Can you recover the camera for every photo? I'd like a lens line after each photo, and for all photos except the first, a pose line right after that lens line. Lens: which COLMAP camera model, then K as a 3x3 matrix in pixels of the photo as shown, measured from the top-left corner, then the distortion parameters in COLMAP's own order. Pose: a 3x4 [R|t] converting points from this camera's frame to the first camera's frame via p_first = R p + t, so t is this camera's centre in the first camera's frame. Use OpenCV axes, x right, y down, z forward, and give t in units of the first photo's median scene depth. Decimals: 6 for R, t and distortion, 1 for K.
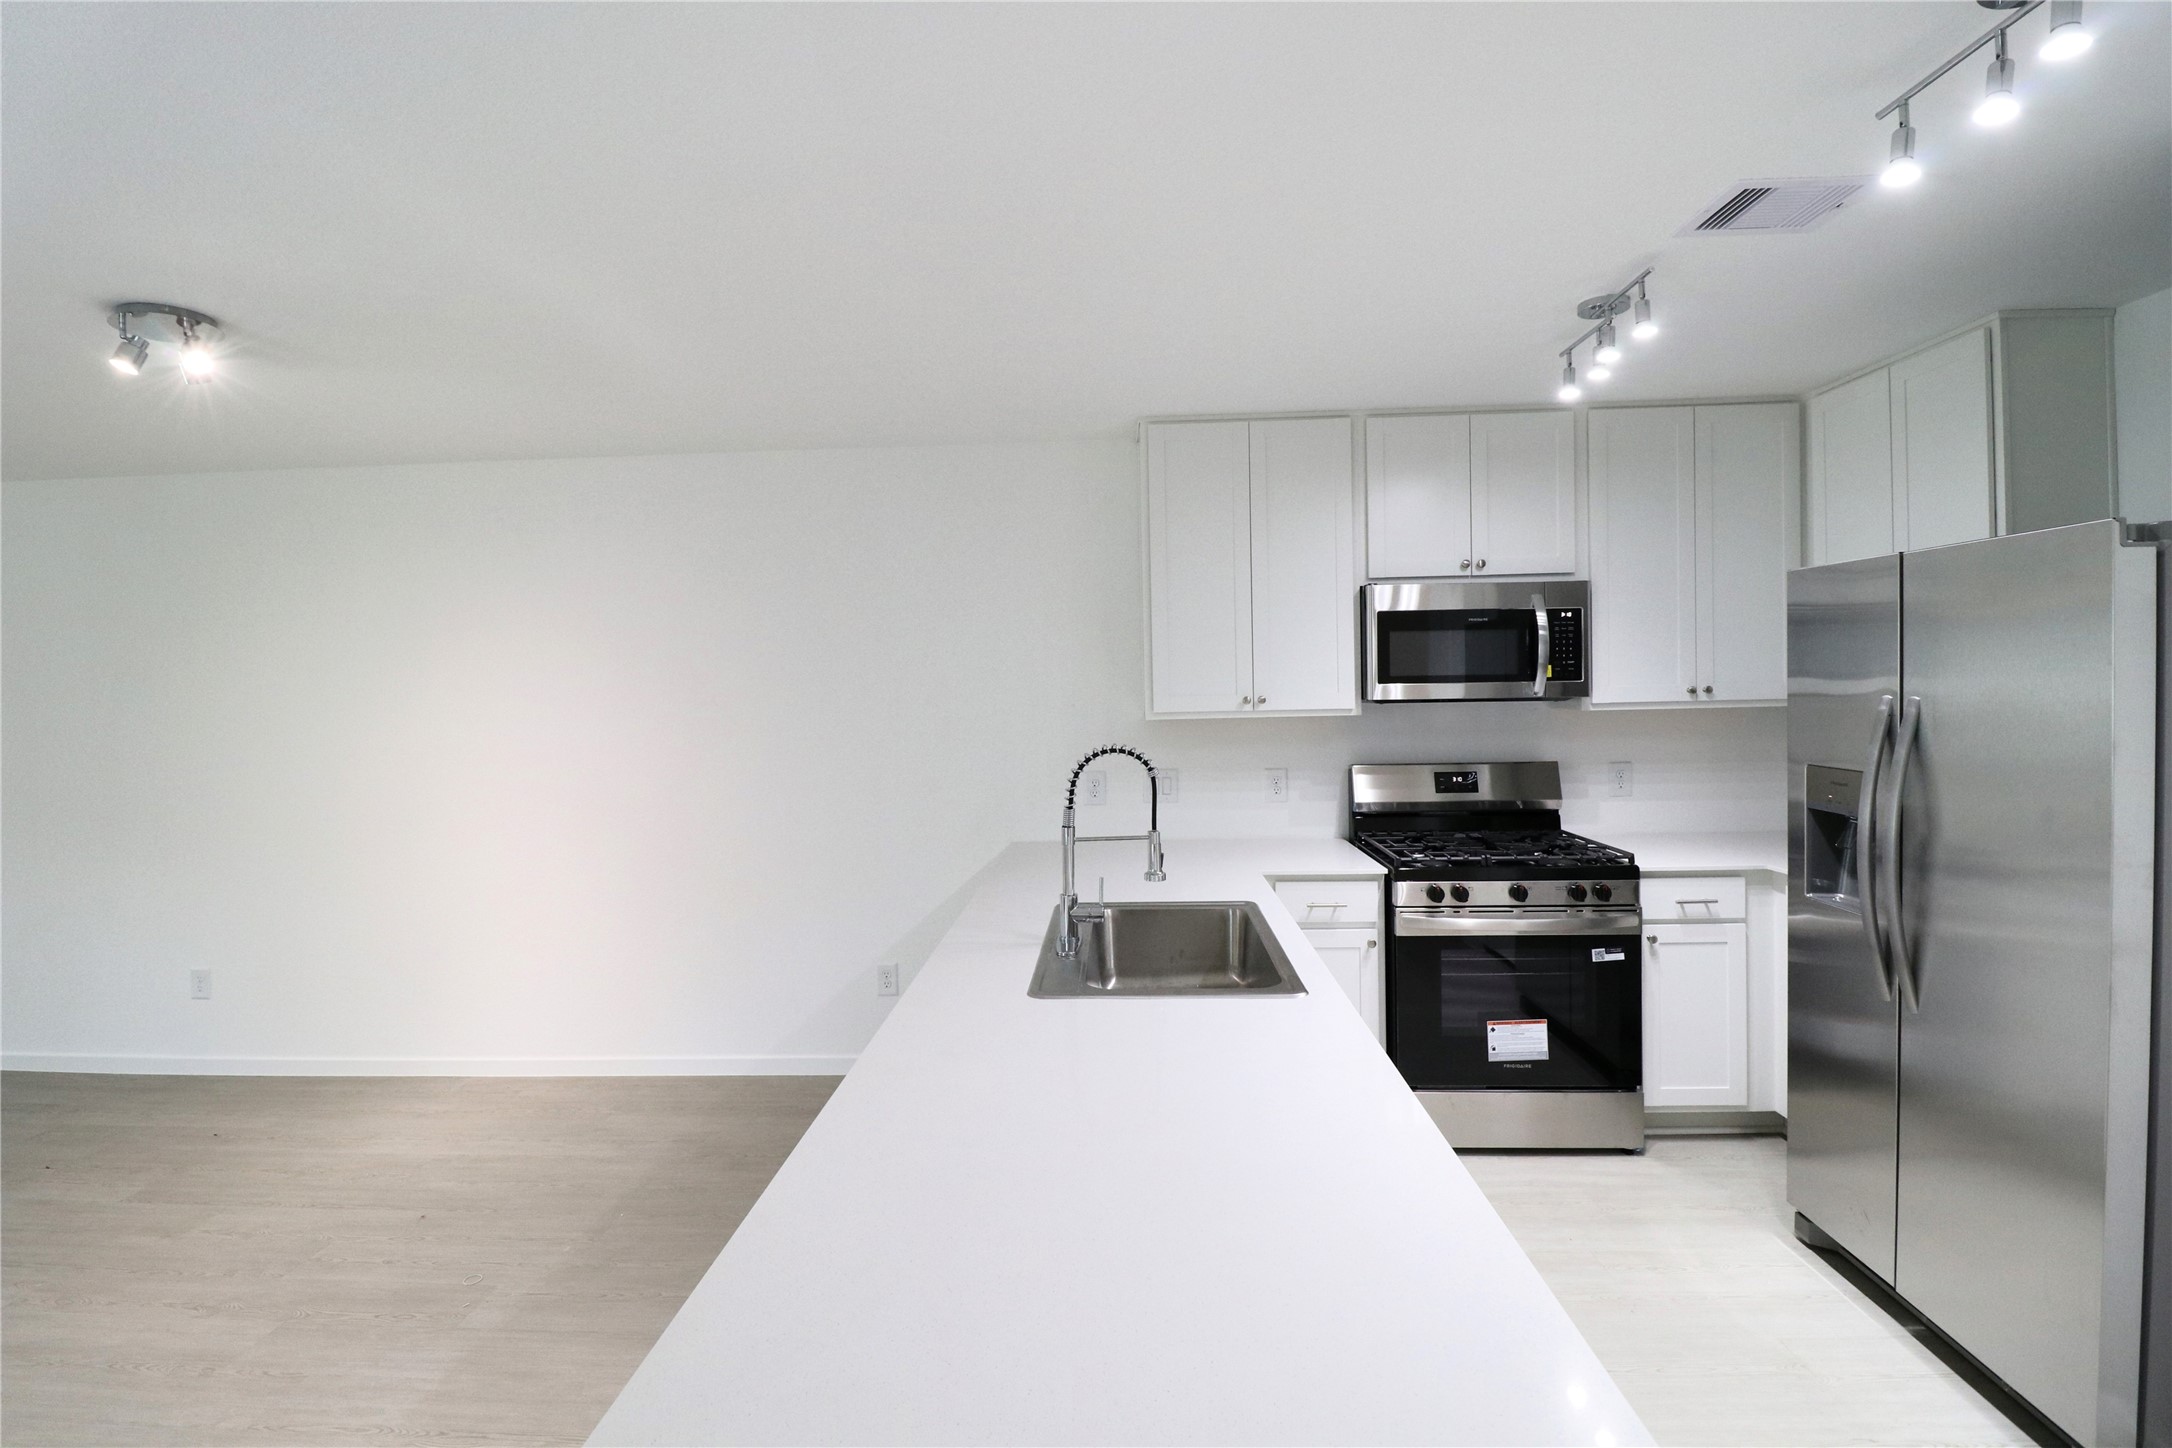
lens RADIAL K [[1025.3, 0, 1085.3], [0, 1025.3, 703.3], [0, 0, 1]] dist [0.000555, -0.004949]
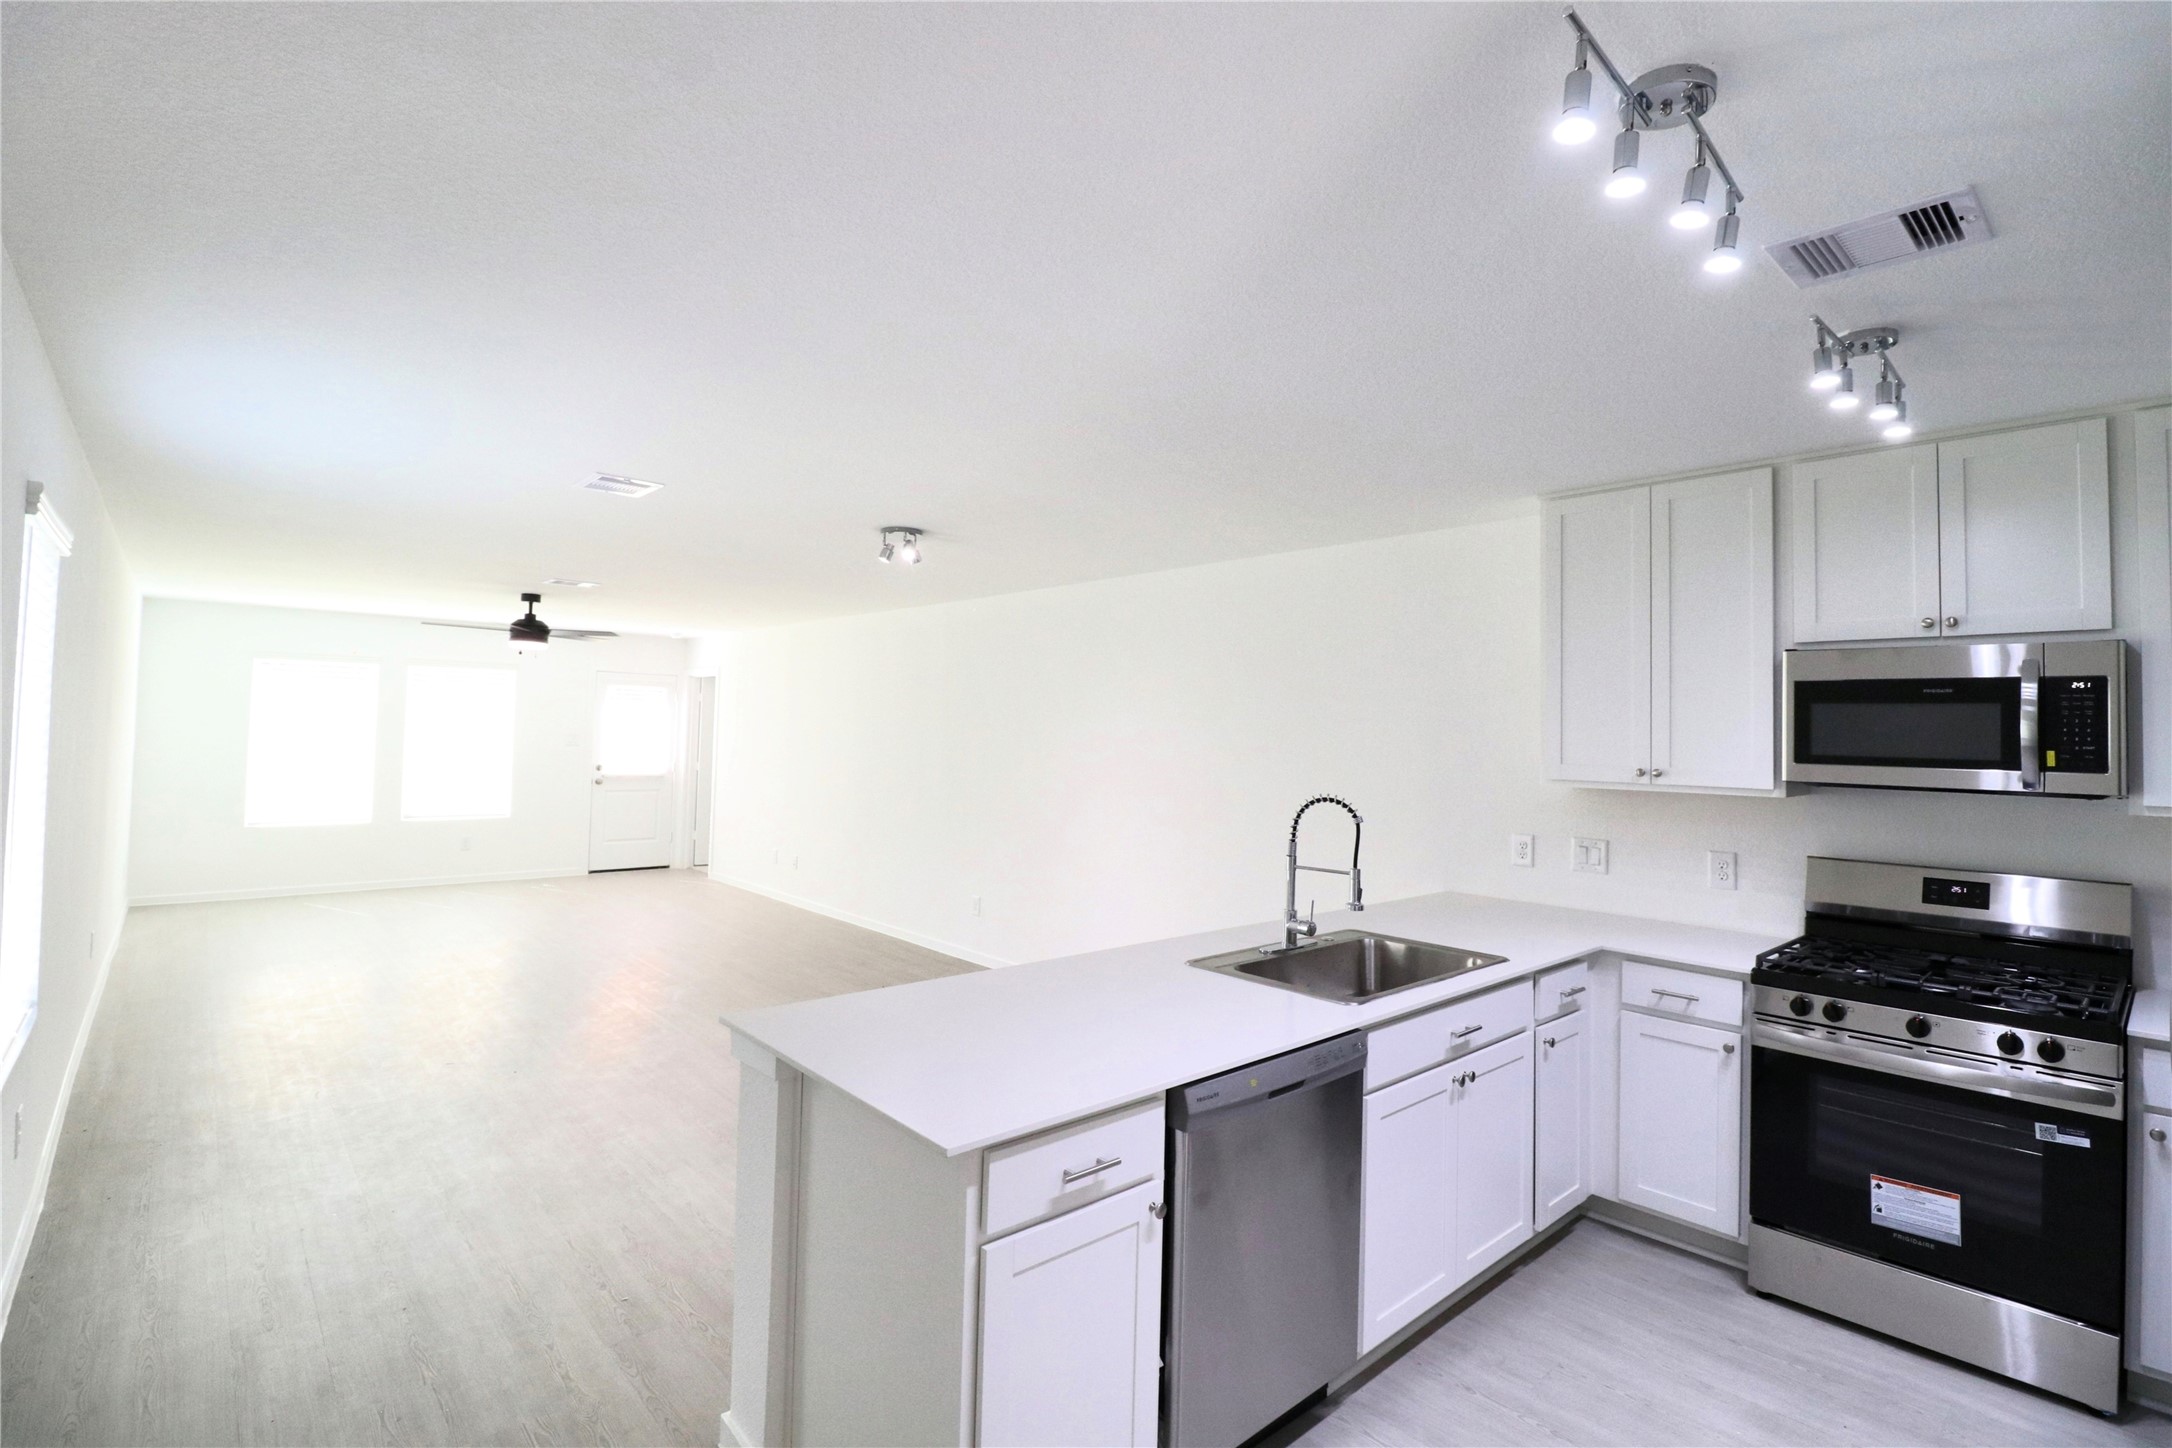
lens RADIAL K [[1025.3, 0, 1101.7], [0, 1025.3, 716.6], [0, 0, 1]] dist [0.000555, -0.004949]
pose [[0.699493, 0.022078, -0.714299, 0.535296], [-0.053495, 0.998336, -0.021529, -0.008686], [0.712635, 0.053271, 0.699510, -0.044536]]
